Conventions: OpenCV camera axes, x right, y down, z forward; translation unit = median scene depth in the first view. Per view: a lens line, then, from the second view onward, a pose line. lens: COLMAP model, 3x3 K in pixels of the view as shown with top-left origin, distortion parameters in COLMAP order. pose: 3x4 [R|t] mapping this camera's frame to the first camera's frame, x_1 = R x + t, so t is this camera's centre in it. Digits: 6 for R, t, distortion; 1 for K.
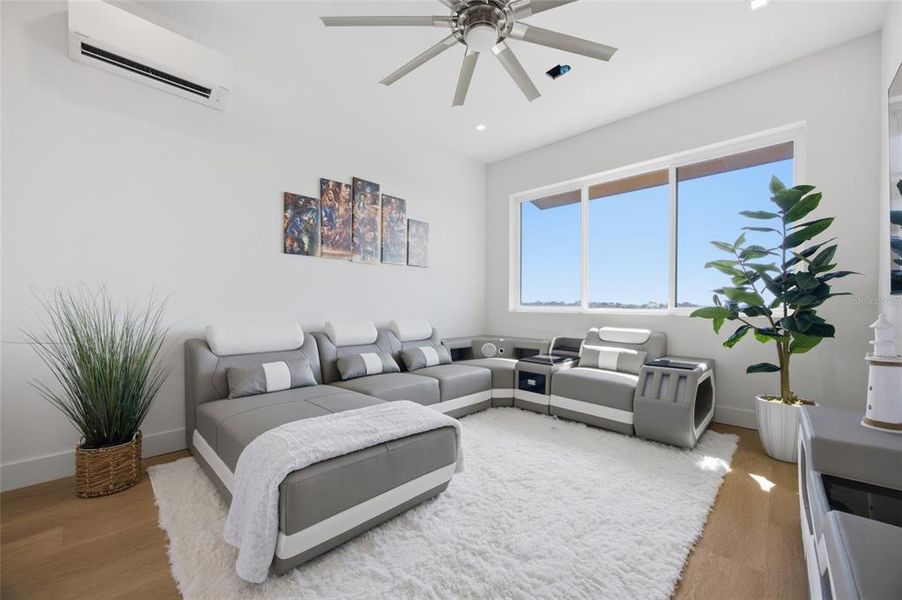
lens RADIAL K [[352.7, 0, 449.5], [0, 352.7, 304.6], [0, 0, 1]] dist [-0.012731, 0.000053]
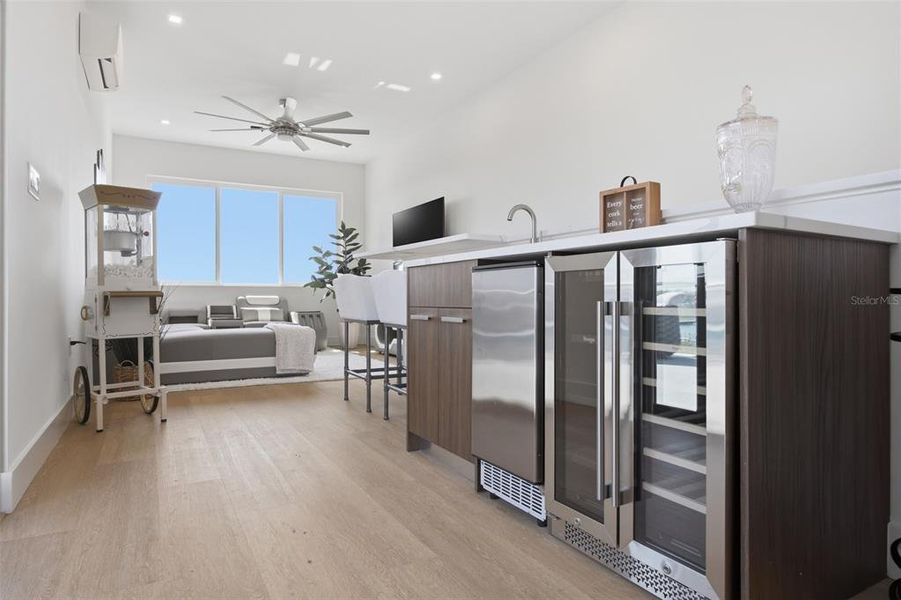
lens RADIAL K [[513.2, 0, 449.7], [0, 513.2, 297.5], [0, 0, 1]] dist [-0.002610, 0.001177]
pose [[0.282613, -0.015357, 0.959111, -1.690947], [-0.003069, 0.999852, 0.016913, 0.045452], [-0.959229, -0.007723, 0.282524, -0.474474]]
